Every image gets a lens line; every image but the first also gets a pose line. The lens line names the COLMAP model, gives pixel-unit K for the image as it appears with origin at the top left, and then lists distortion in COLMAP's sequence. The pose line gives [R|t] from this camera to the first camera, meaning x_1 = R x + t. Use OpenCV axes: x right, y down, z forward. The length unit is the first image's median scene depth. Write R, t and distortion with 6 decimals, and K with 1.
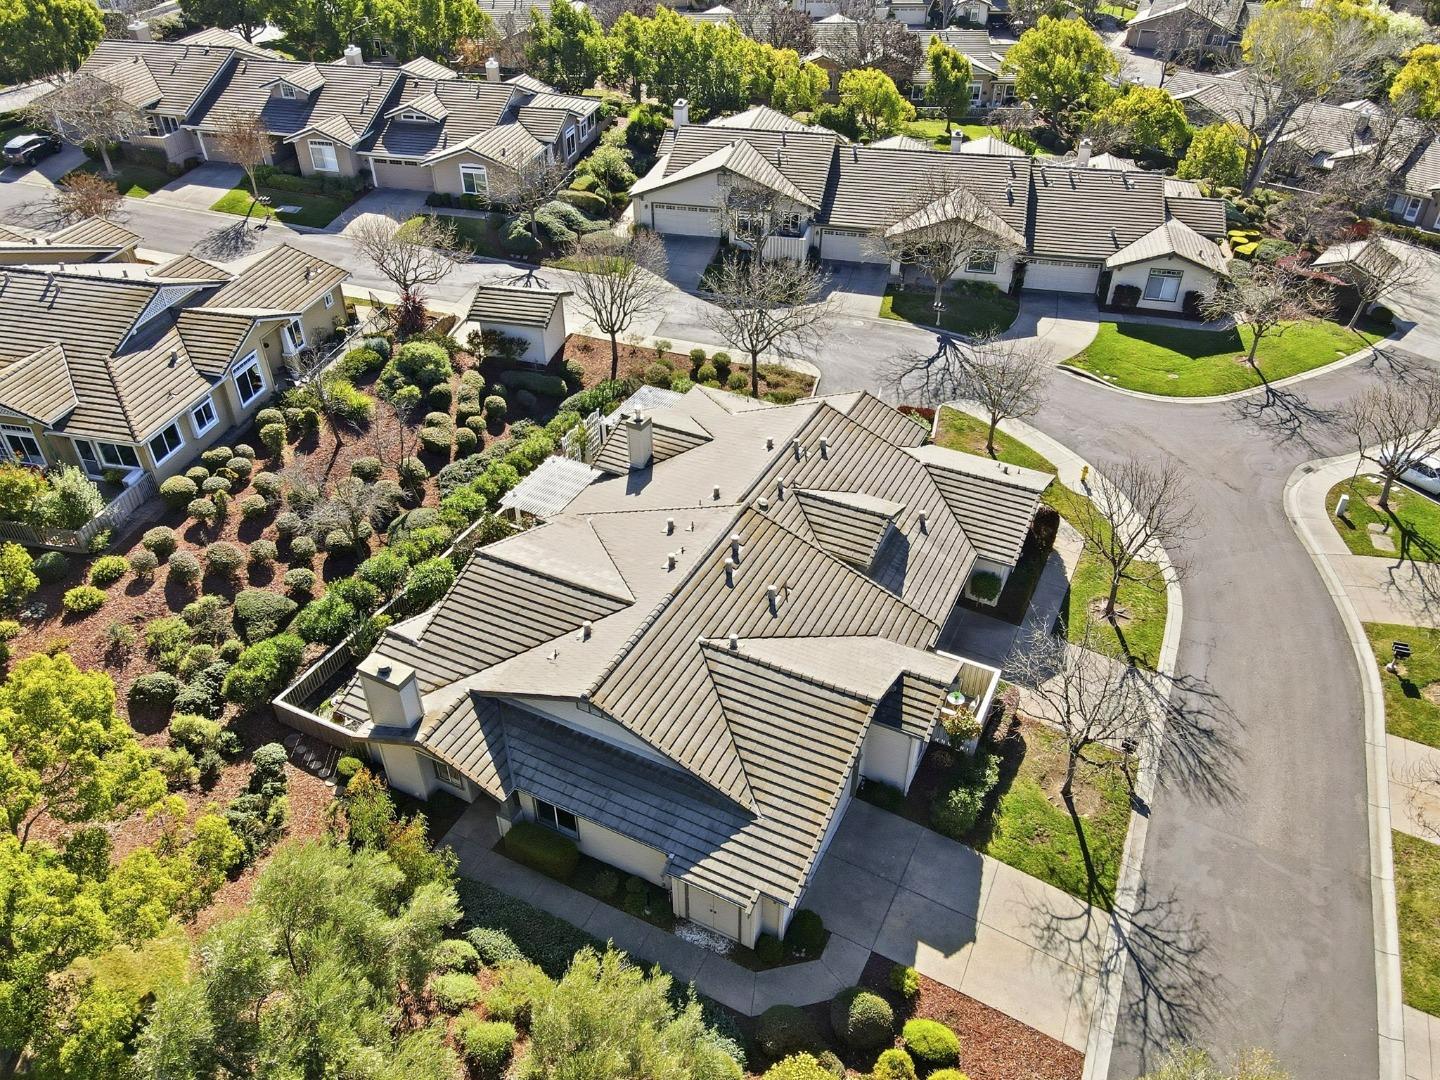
lens RADIAL K [[1047.7, 0, 717.0], [0, 1047.7, 540.7], [0, 0, 1]] dist [0.006142, 0.026990]
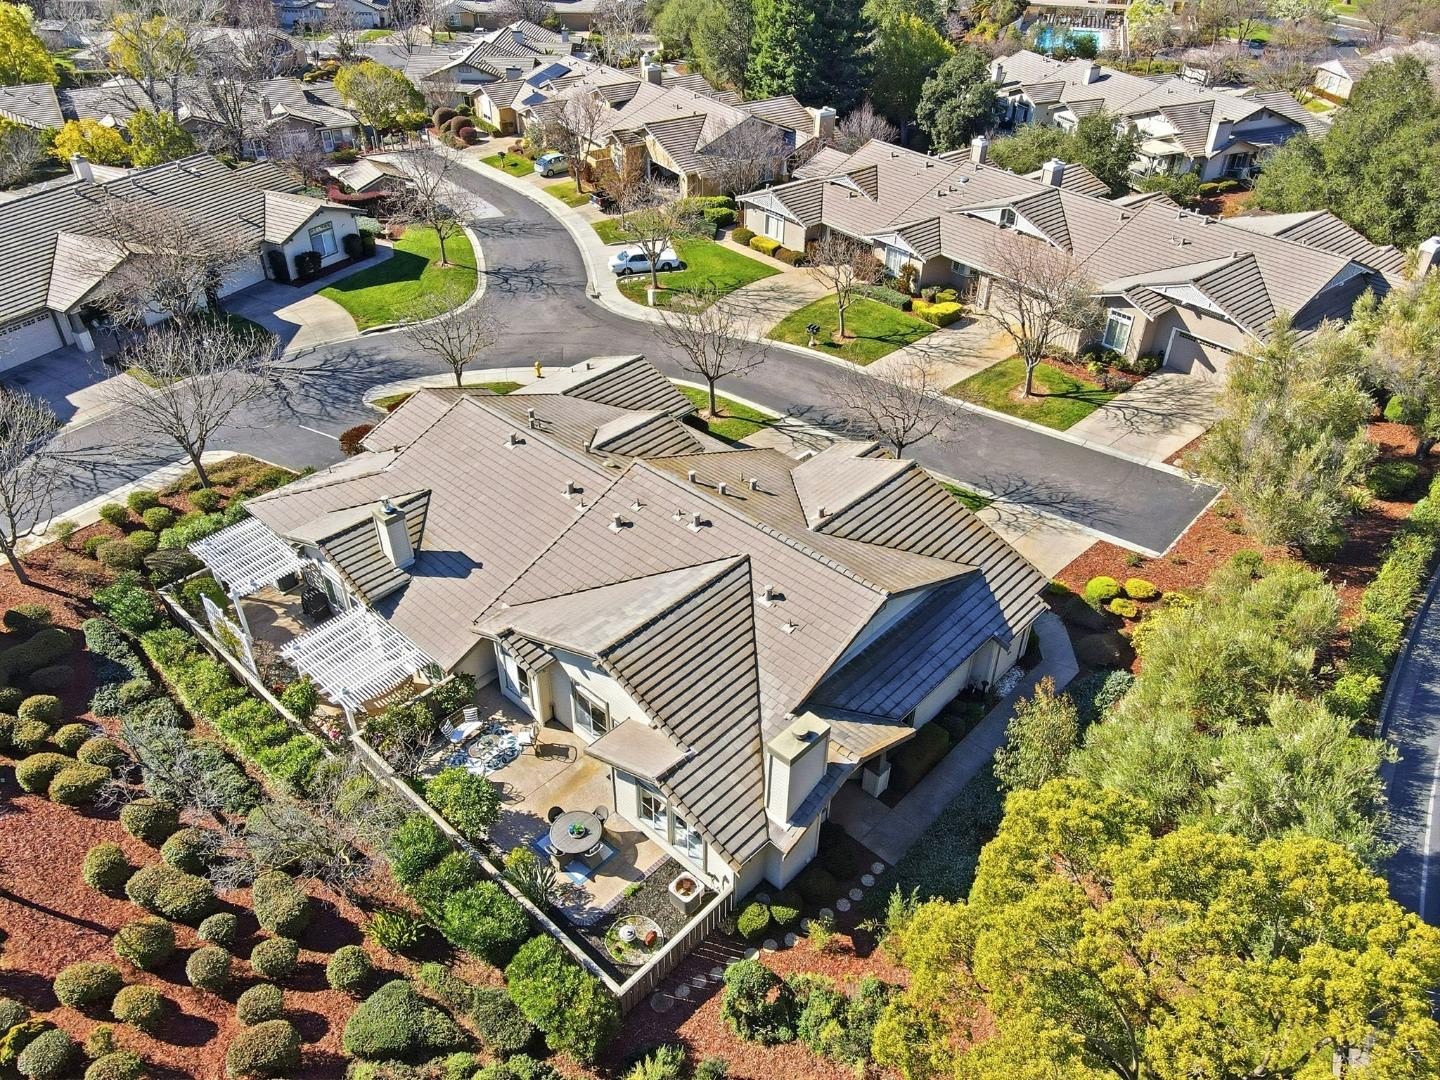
lens RADIAL K [[1047.7, 0, 717.0], [0, 1047.7, 540.7], [0, 0, 1]] dist [0.006142, 0.026990]
pose [[0.279404, -0.563679, 0.777303, -0.541086], [0.569072, 0.749254, 0.338784, -0.191743], [-0.773363, 0.347684, 0.530118, 0.326834]]
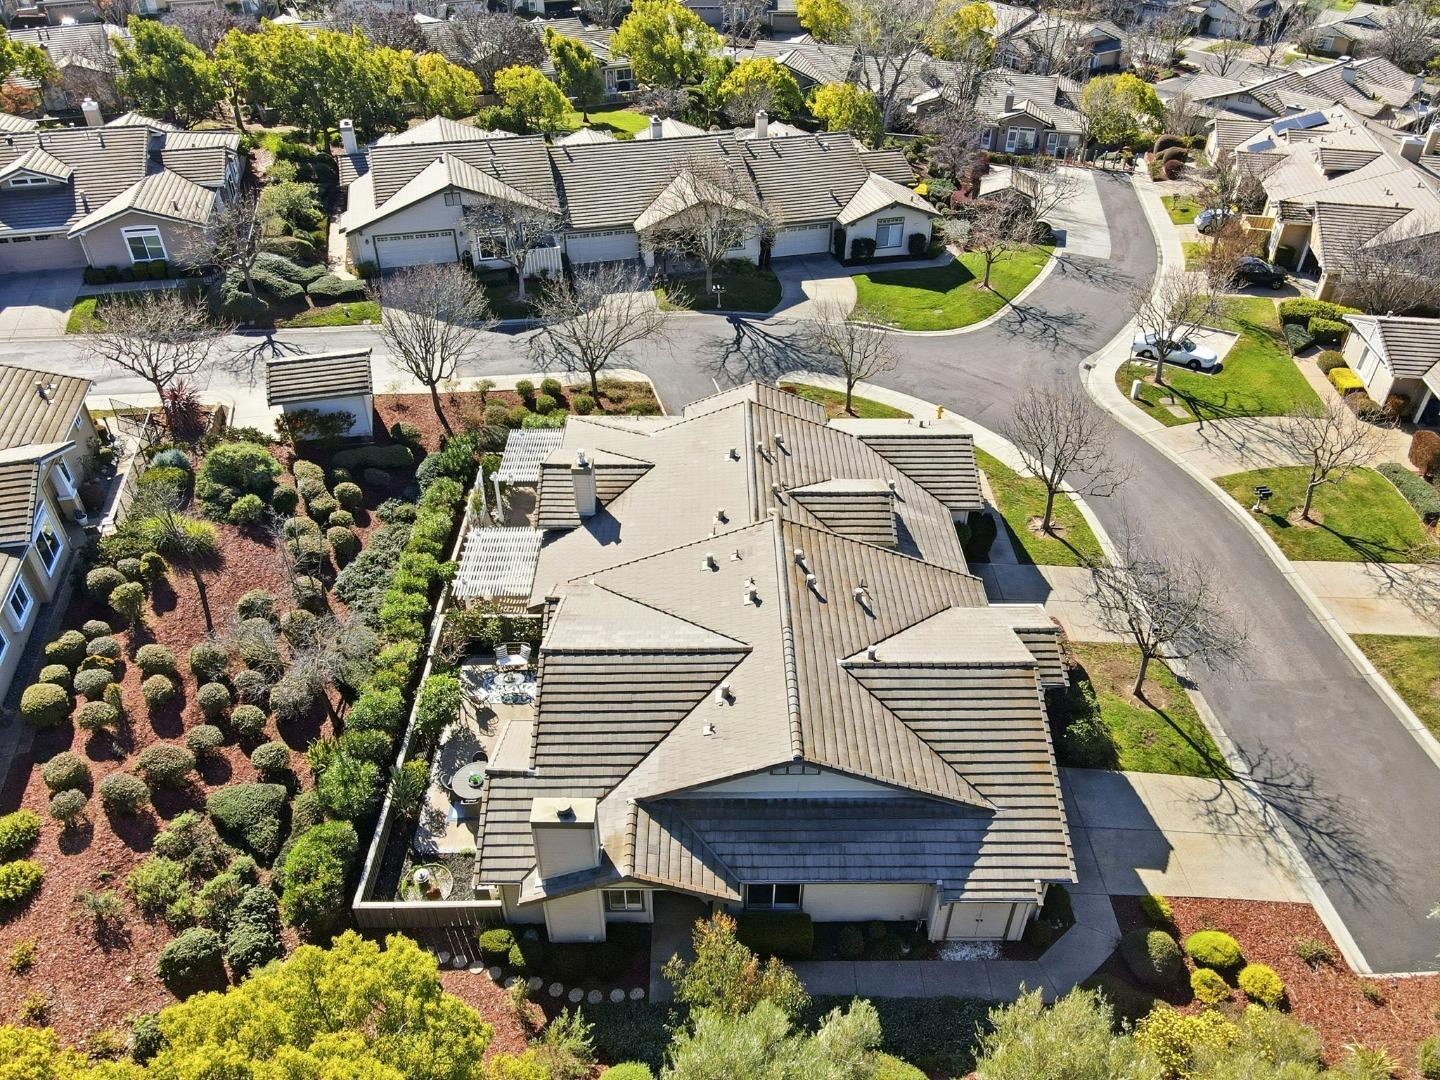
lens RADIAL K [[1047.7, 0, 717.0], [0, 1047.7, 540.7], [0, 0, 1]] dist [0.006142, 0.026990]
pose [[0.889815, -0.271843, 0.366511, -0.273041], [0.269597, 0.961201, 0.058400, -0.061505], [-0.368166, 0.046845, 0.928579, 0.094186]]
